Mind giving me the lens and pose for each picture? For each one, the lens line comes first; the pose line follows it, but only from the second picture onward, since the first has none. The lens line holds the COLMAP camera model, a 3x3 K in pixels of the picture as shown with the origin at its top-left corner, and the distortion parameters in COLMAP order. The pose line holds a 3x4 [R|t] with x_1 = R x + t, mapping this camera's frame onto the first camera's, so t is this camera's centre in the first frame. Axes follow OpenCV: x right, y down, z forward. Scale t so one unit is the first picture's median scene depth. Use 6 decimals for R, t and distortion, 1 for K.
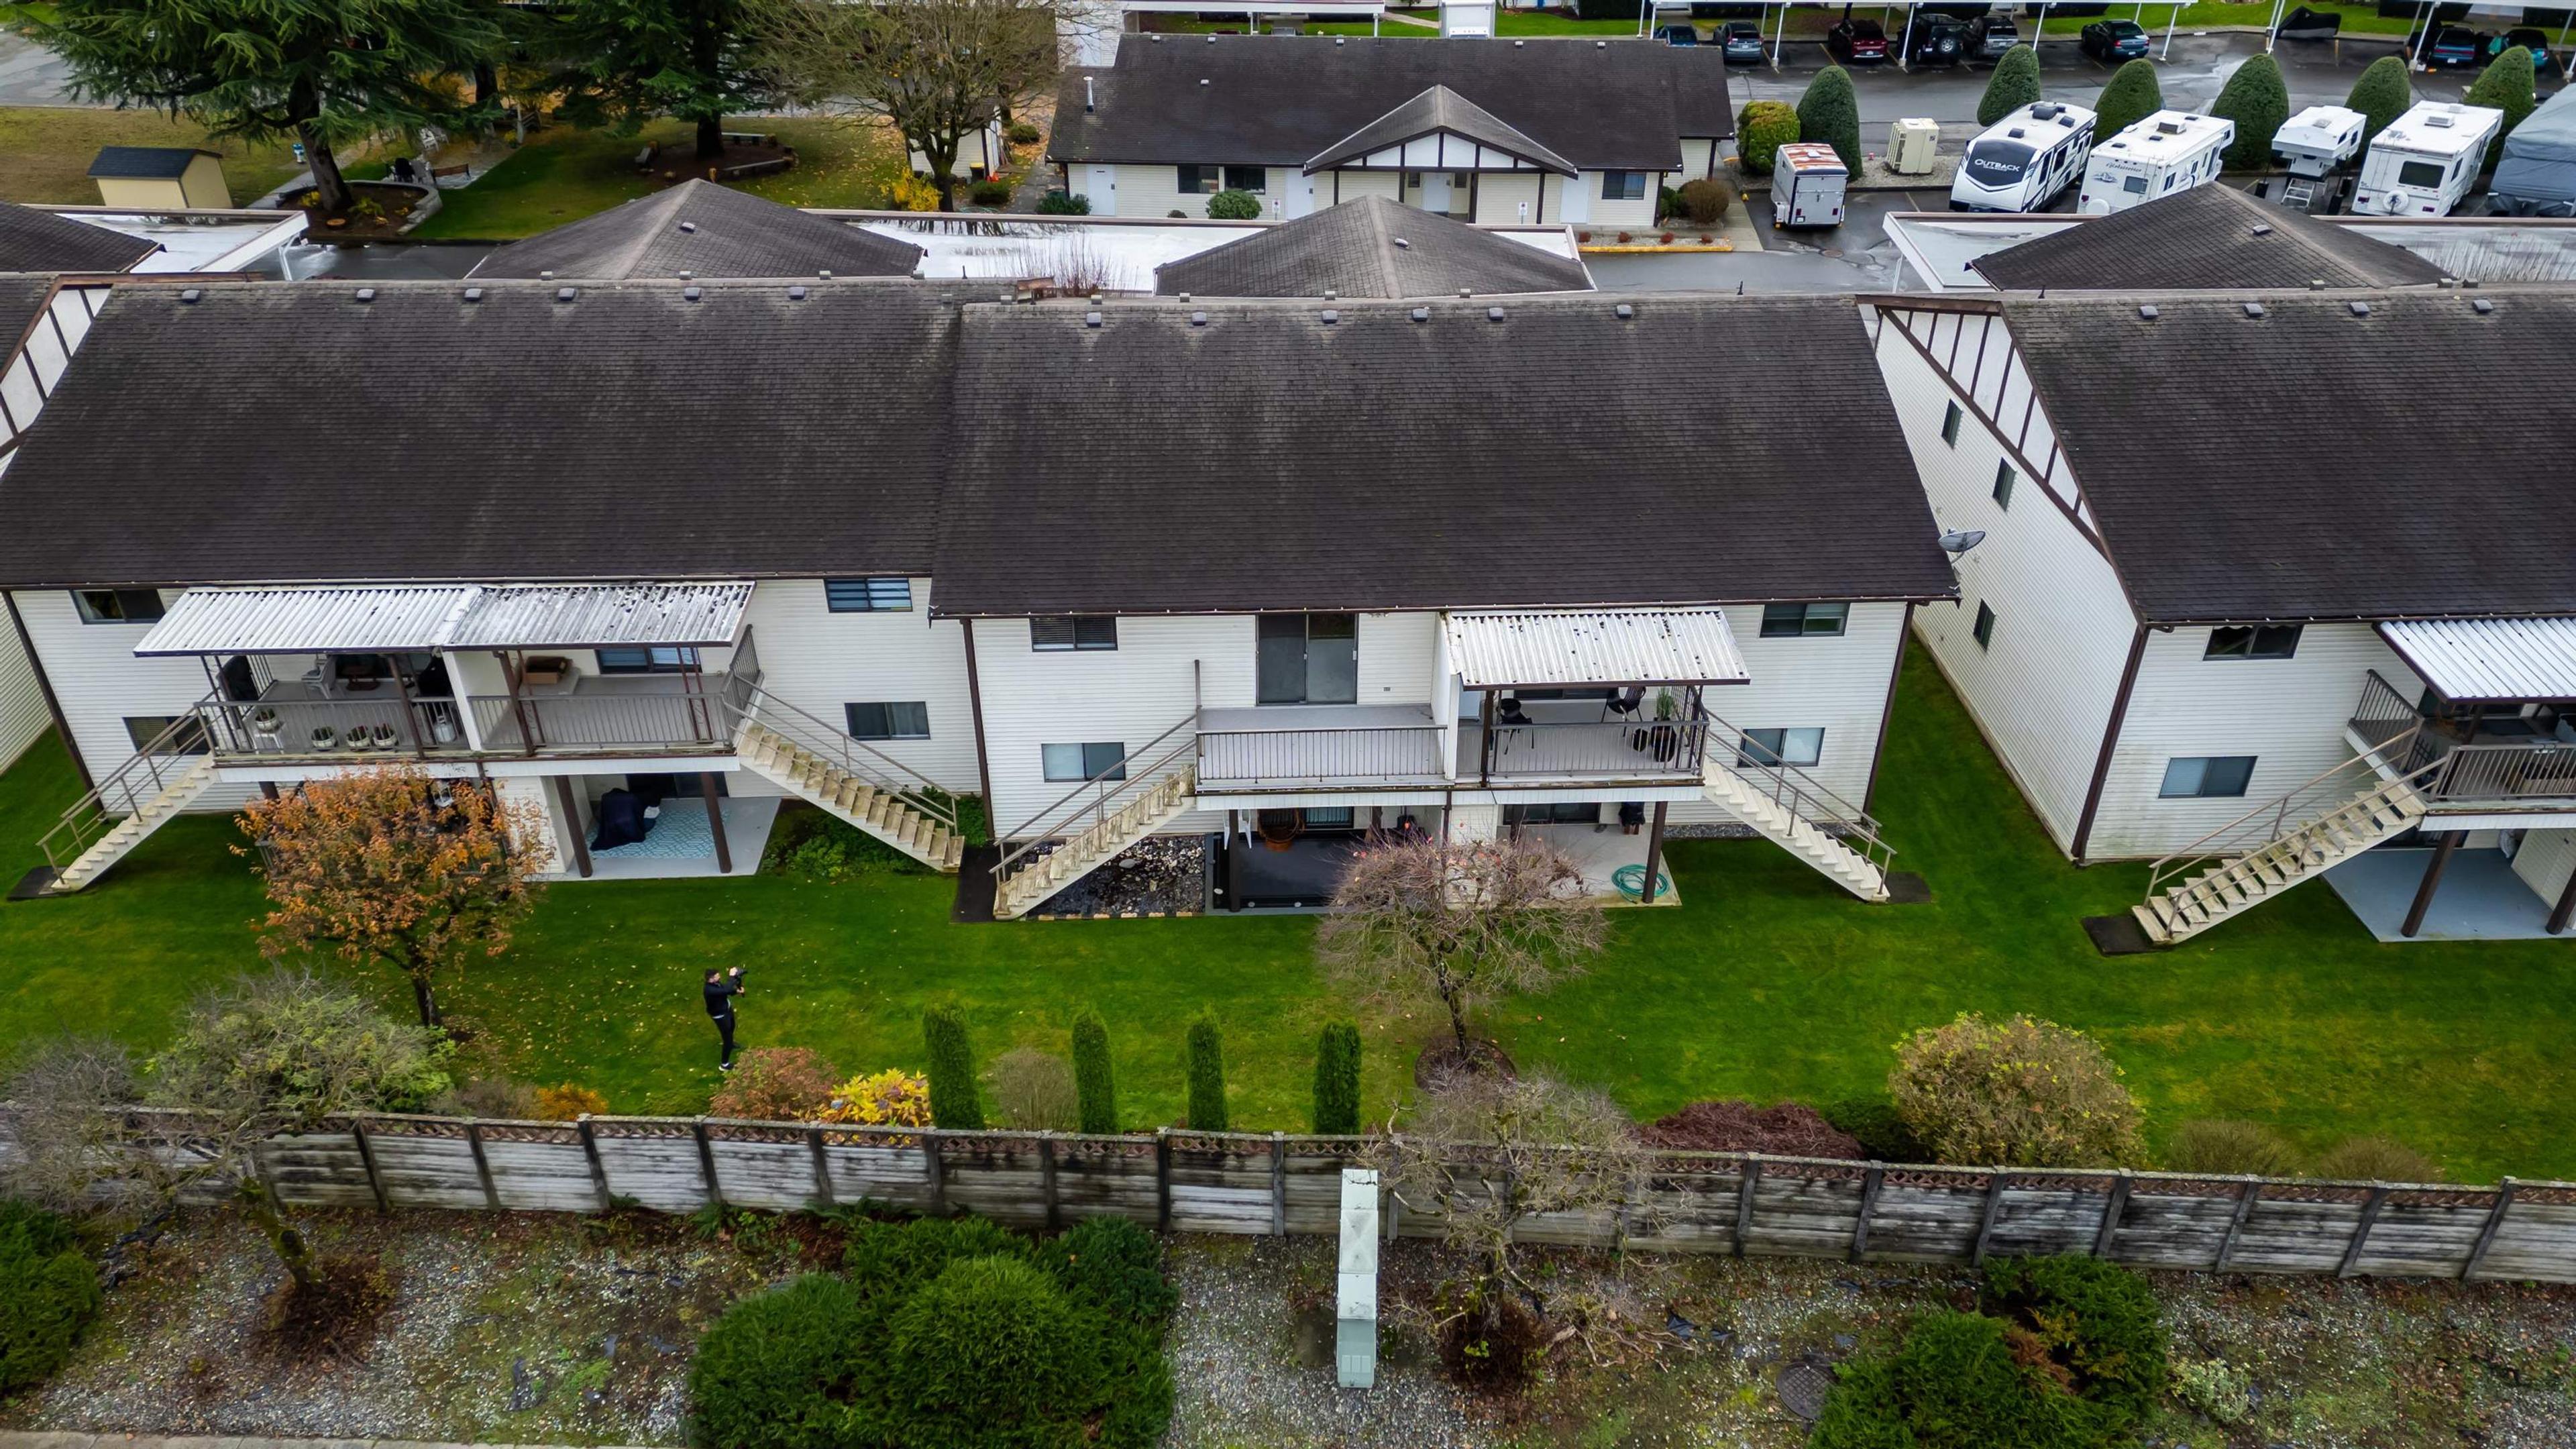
lens RADIAL K [[1826.3, 0, 1265.5], [0, 1826.3, 719.1], [0, 0, 1]] dist [0.066646, -0.050162]
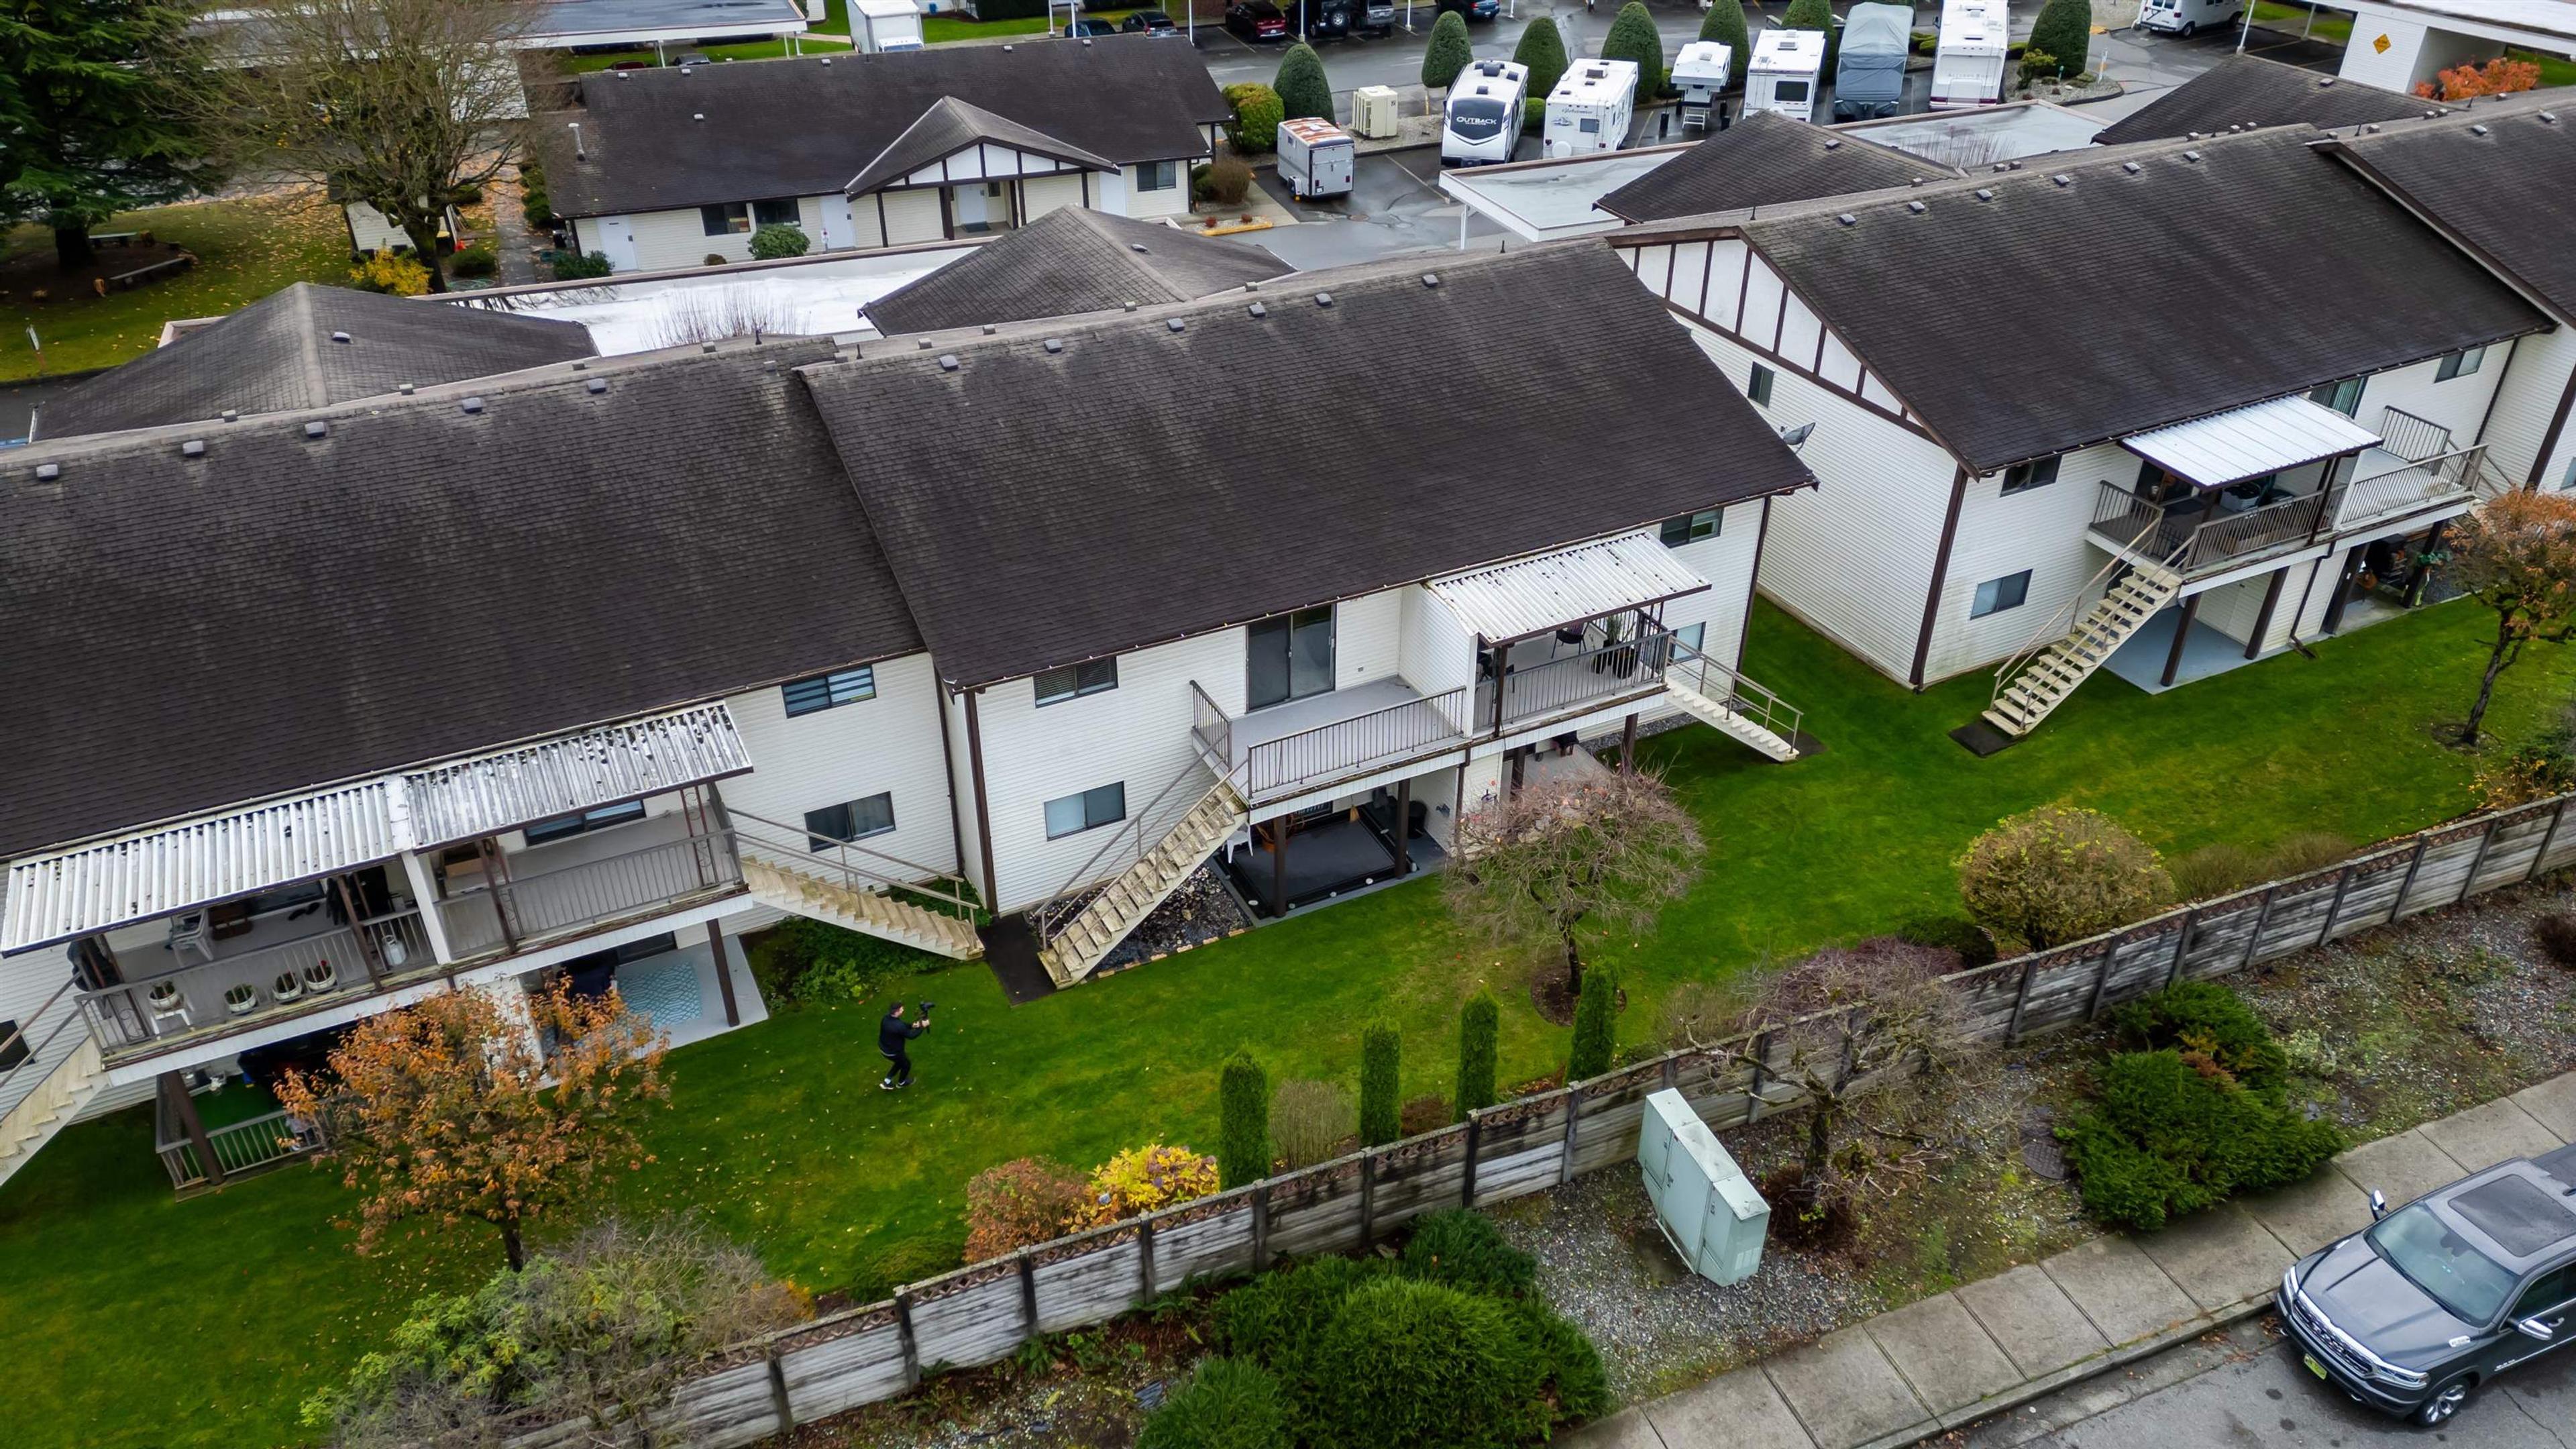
lens RADIAL K [[1826.3, 0, 1300.3], [0, 1826.3, 730.8], [0, 0, 1]] dist [0.066646, -0.050162]
pose [[0.907436, -0.224292, 0.355321, -0.344740], [0.222403, 0.973834, 0.046738, -0.039418], [-0.356507, 0.036613, 0.933575, 0.054661]]
